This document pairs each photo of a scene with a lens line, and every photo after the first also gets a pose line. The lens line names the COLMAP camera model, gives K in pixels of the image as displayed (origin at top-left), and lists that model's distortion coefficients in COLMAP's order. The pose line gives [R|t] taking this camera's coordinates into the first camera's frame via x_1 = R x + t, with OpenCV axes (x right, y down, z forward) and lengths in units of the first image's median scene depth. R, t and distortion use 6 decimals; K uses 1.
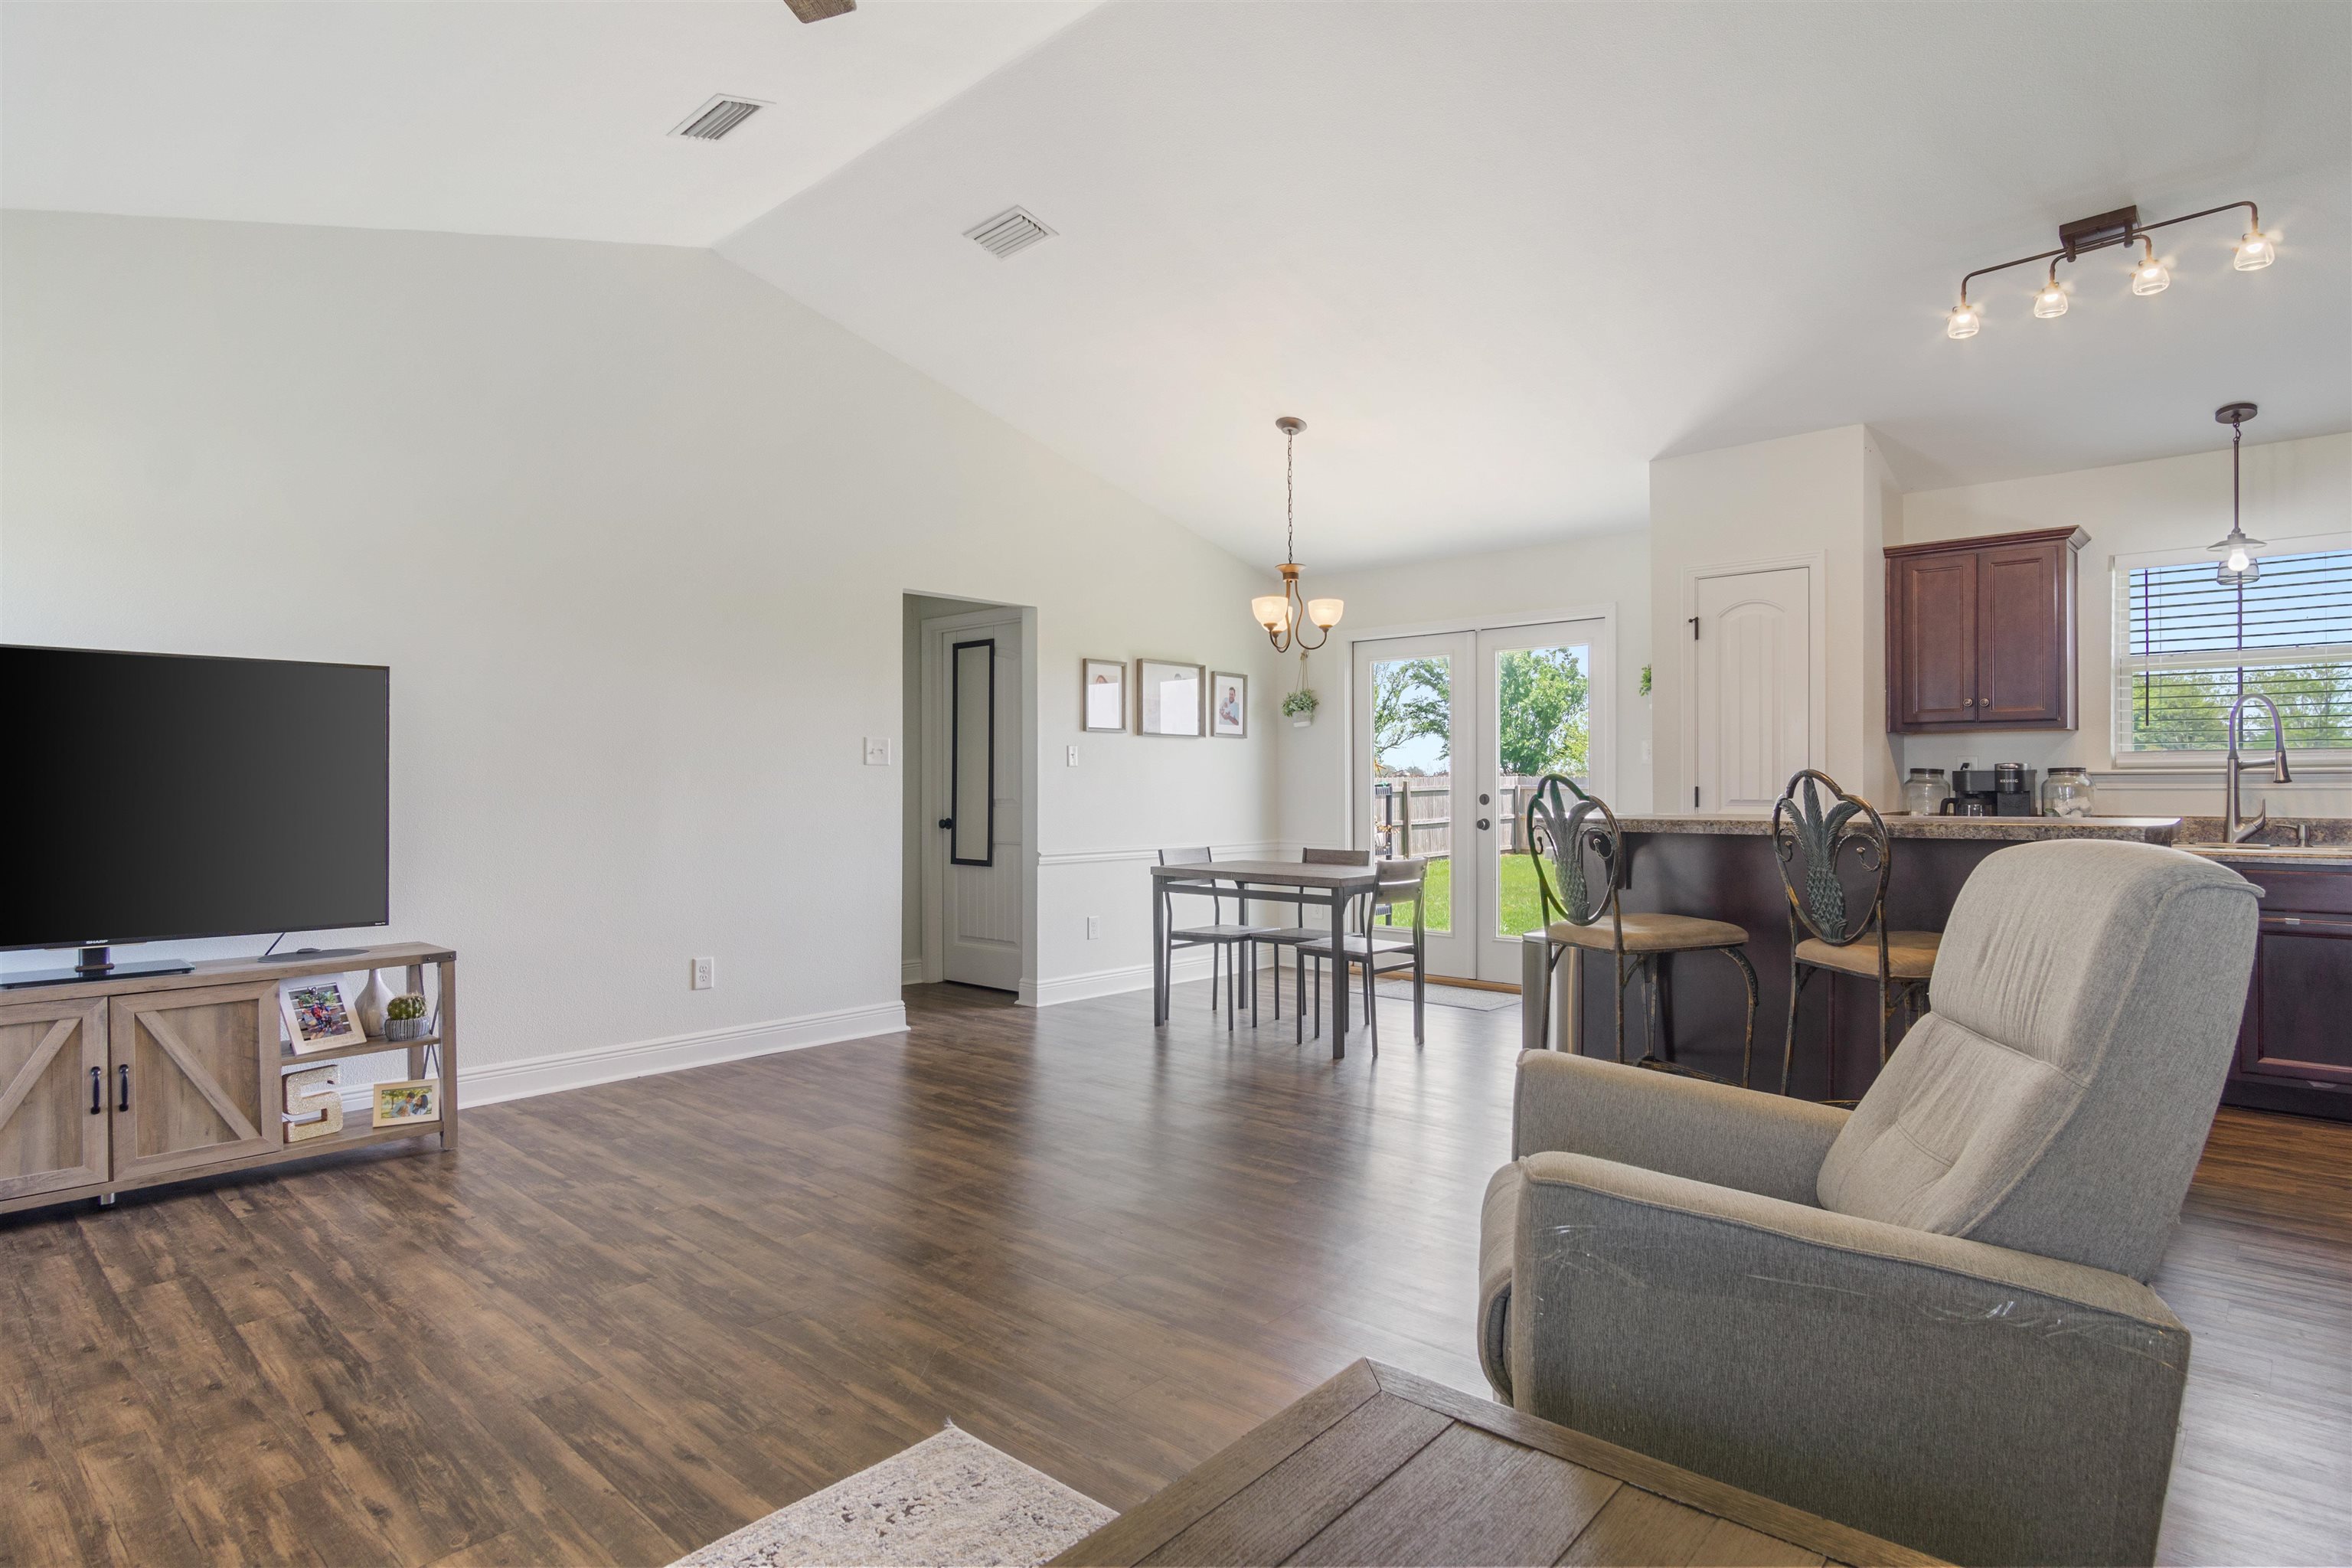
lens RADIAL K [[1253.4, 0, 1159.9], [0, 1253.4, 773.3], [0, 0, 1]] dist [-0.012503, 0.003274]
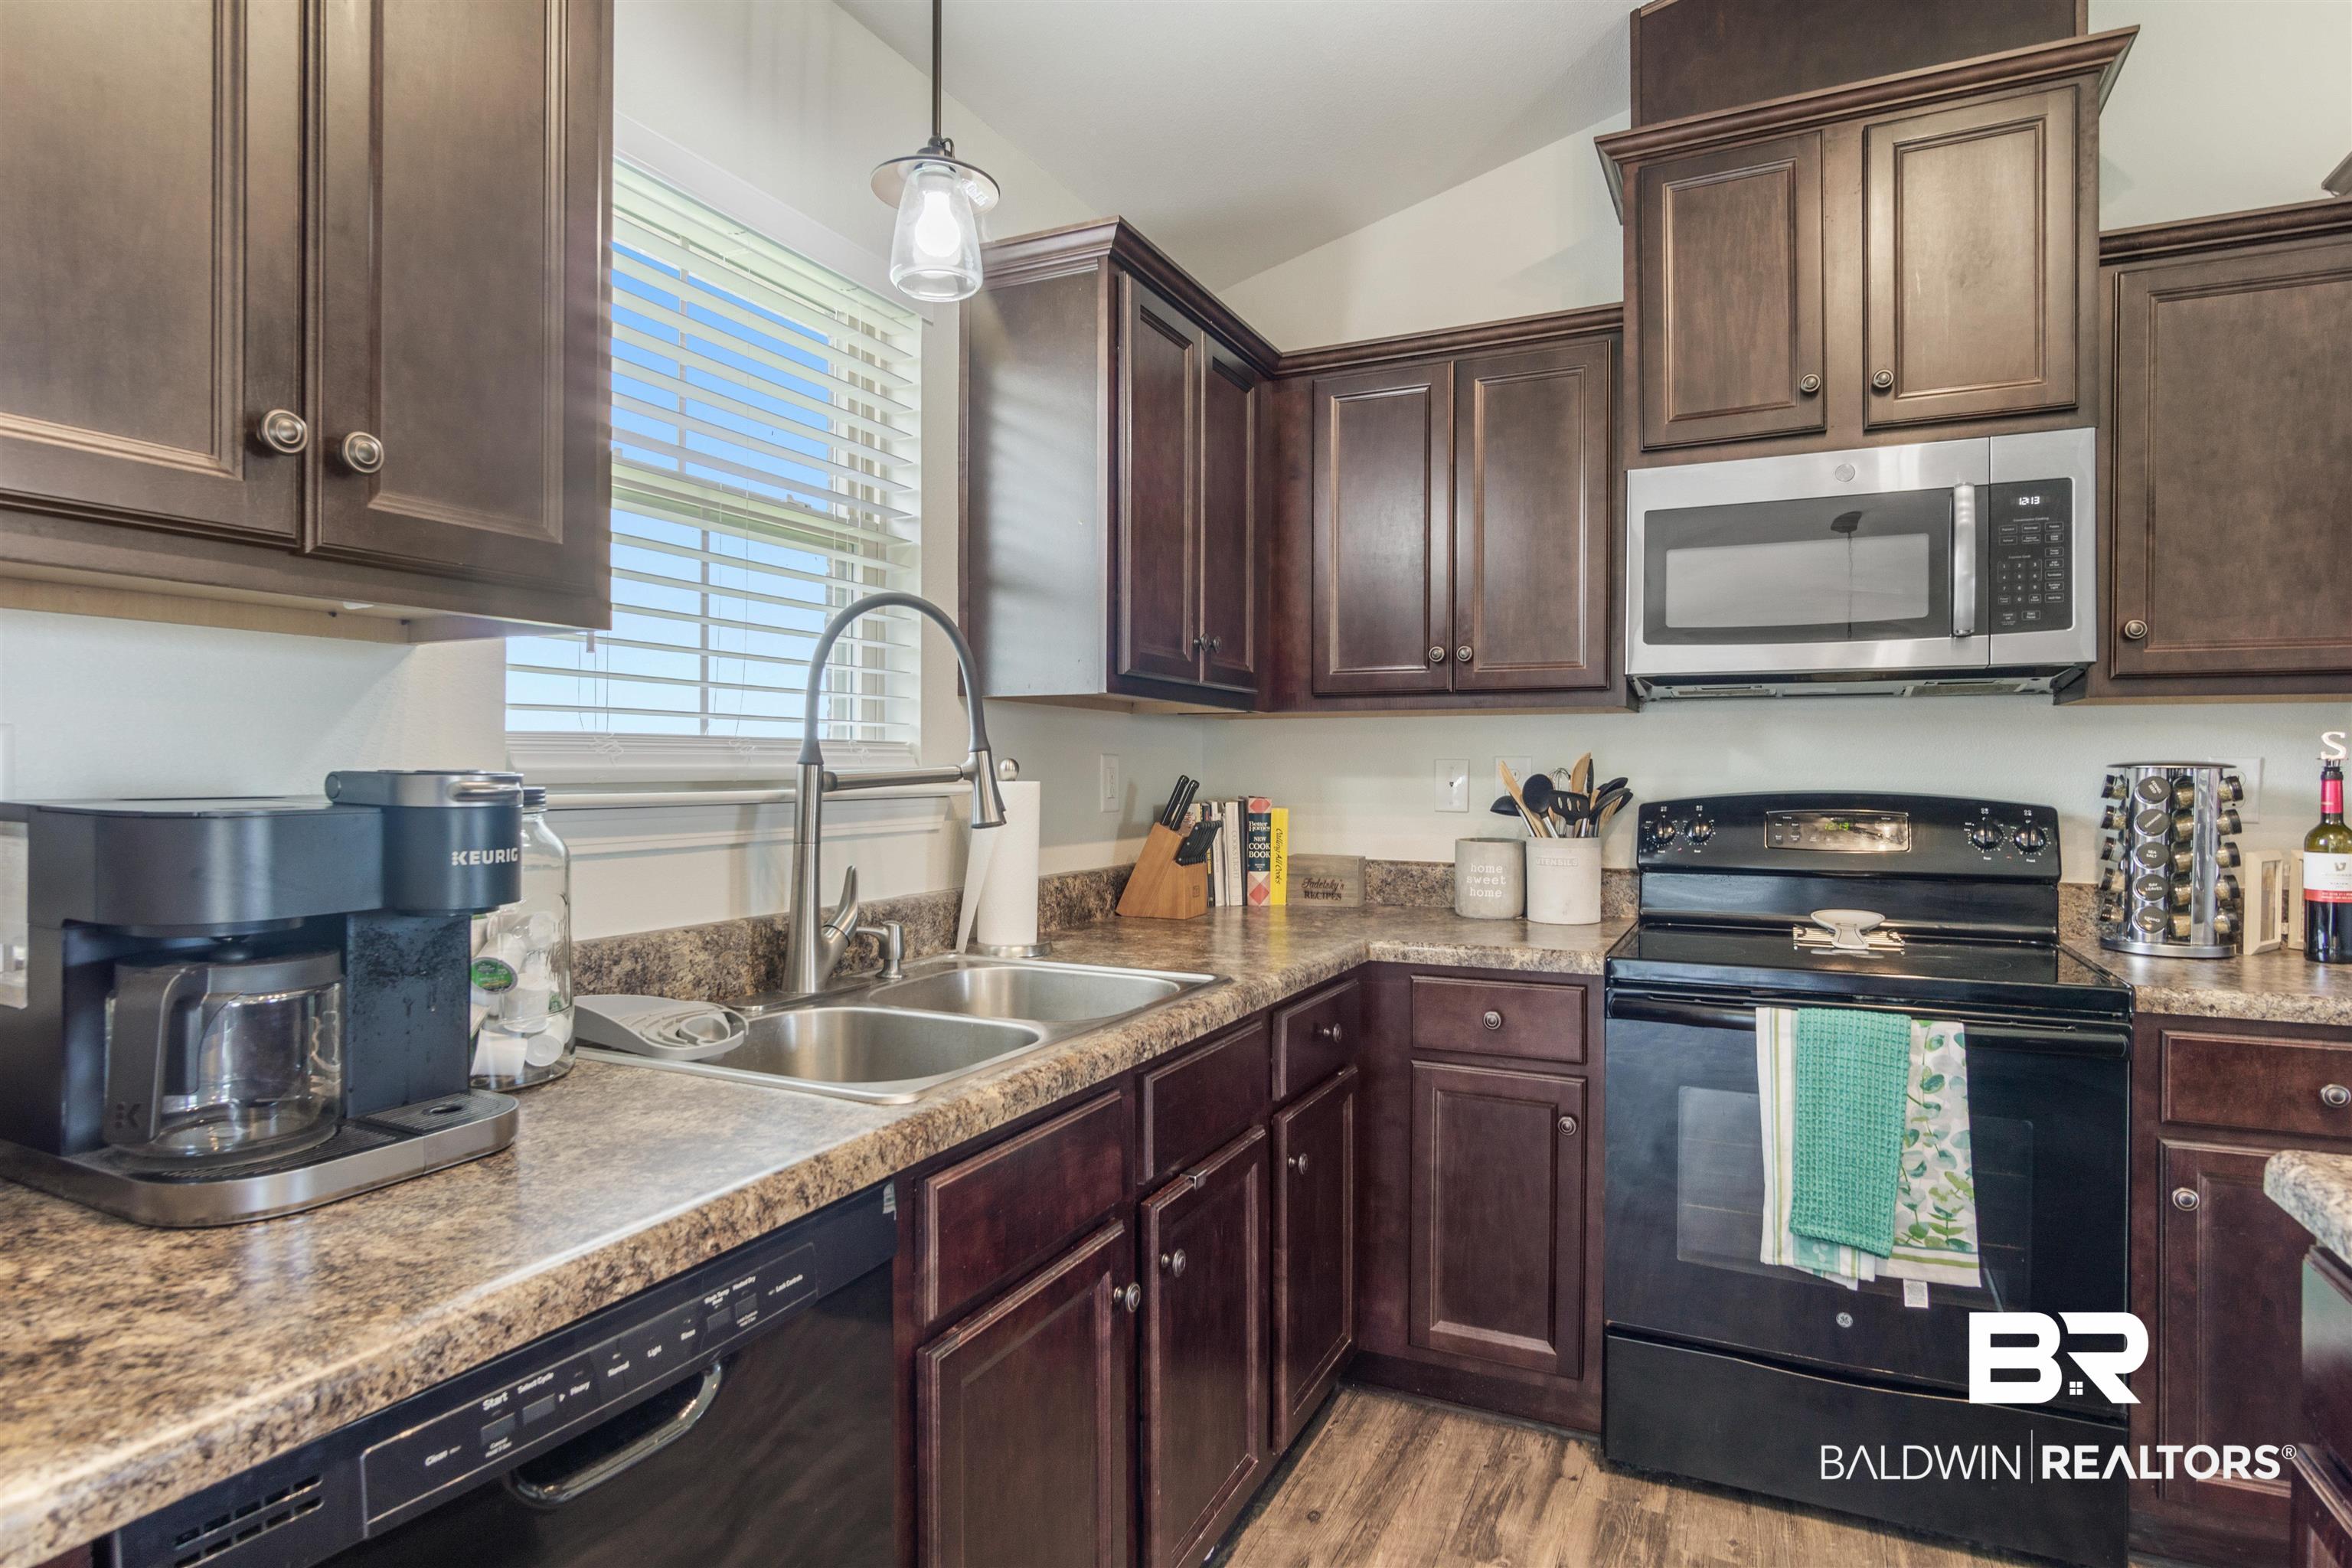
lens RADIAL K [[1263.6, 0, 1162.0], [0, 1263.6, 778.2], [0, 0, 1]] dist [-0.015641, 0.003148]
pose [[-0.292648, -0.003867, 0.956213, 0.437549], [-0.009349, 0.999956, 0.001183, -0.008330], [-0.956175, -0.008594, -0.292671, 0.935441]]
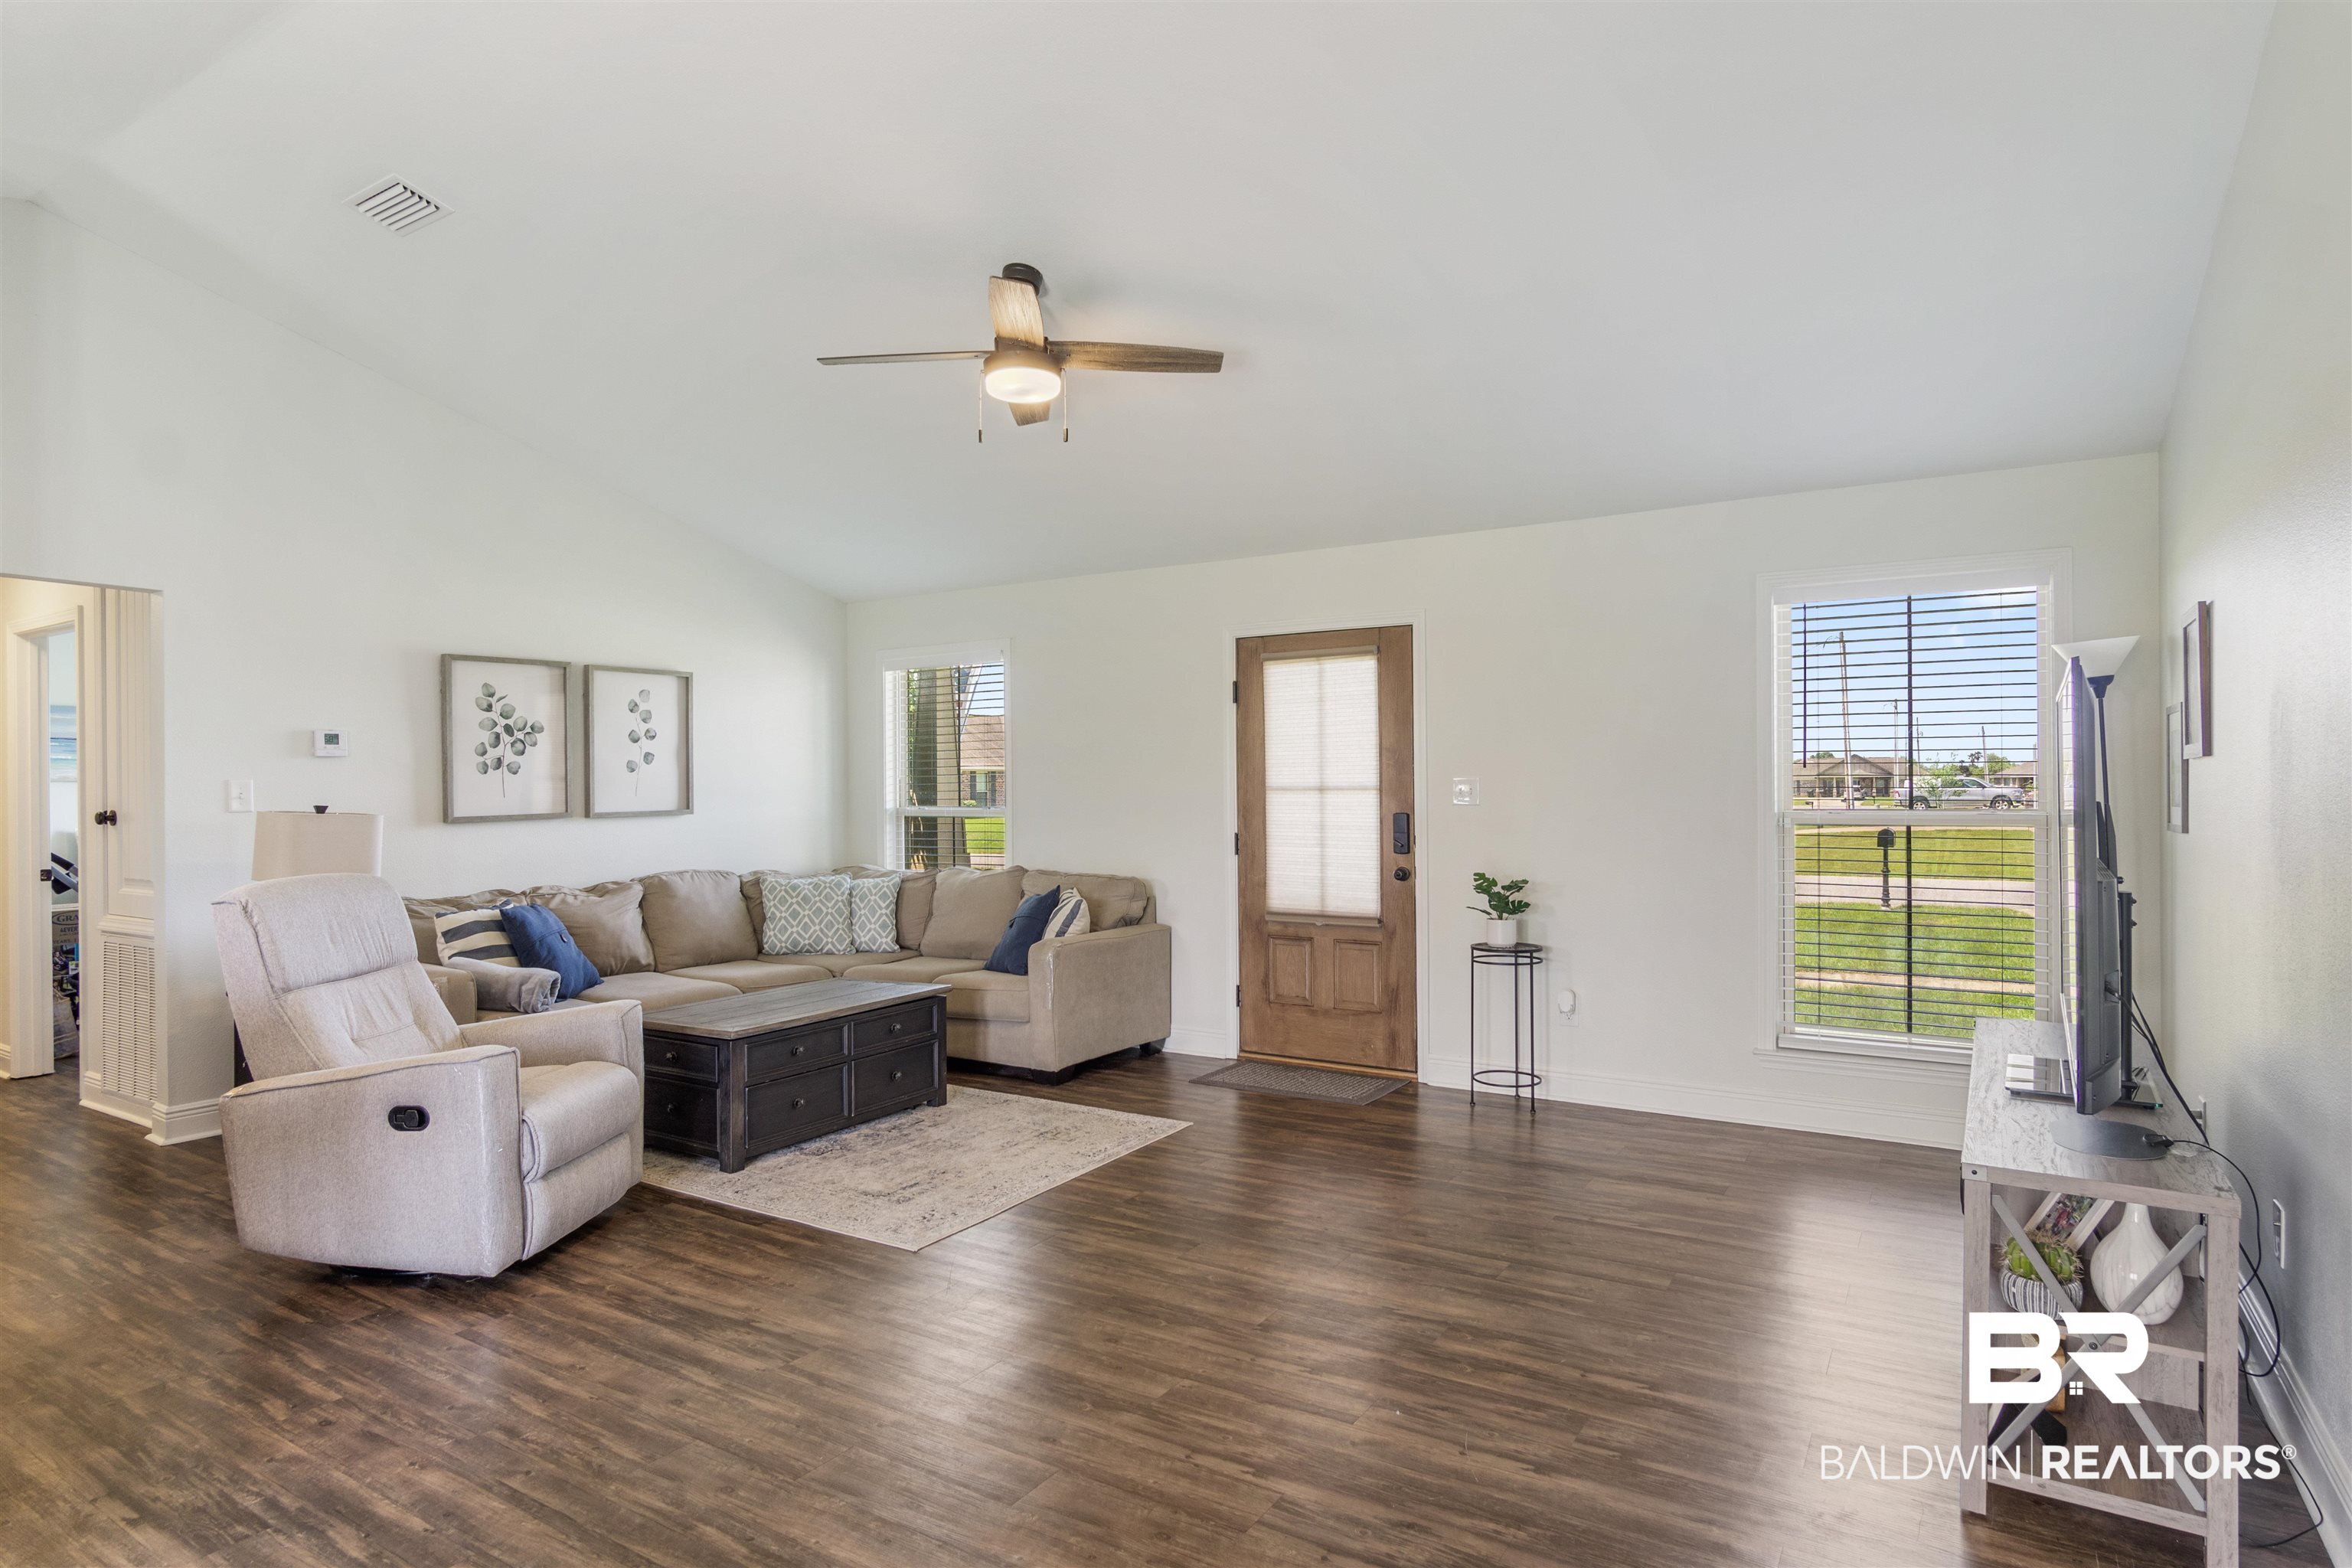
lens RADIAL K [[1270.6, 0, 1162.5], [0, 1270.6, 791.6], [0, 0, 1]] dist [-0.015679, 0.000154]
pose [[-0.983675, 0.010152, -0.179670, -0.084414], [0.010953, 0.999934, -0.003464, -0.021226], [0.179623, -0.005376, -0.983721, 1.168656]]
